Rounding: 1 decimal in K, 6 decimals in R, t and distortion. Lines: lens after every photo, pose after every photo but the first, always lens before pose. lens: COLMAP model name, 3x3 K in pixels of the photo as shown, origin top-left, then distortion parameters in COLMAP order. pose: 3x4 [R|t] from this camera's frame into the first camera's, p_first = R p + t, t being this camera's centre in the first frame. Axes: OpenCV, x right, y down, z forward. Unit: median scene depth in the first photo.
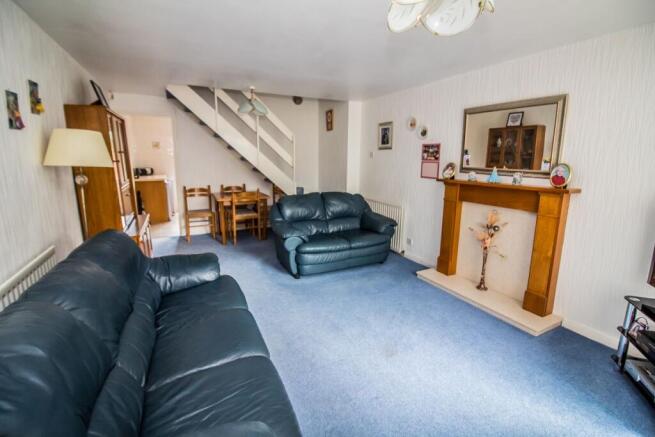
lens RADIAL K [[305.0, 0, 328.2], [0, 305.0, 213.9], [0, 0, 1]] dist [-0.001060, -0.000127]
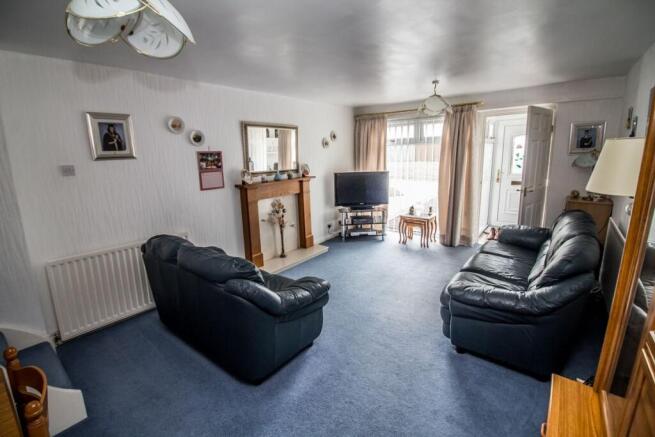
lens RADIAL K [[305.0, 0, 327.1], [0, 305.0, 217.6], [0, 0, 1]] dist [-0.001060, -0.000127]
pose [[-0.435393, -0.187604, 0.880476, -0.636649], [0.187890, 0.937569, 0.292680, -0.239629], [-0.880415, 0.292863, -0.372962, 1.064240]]
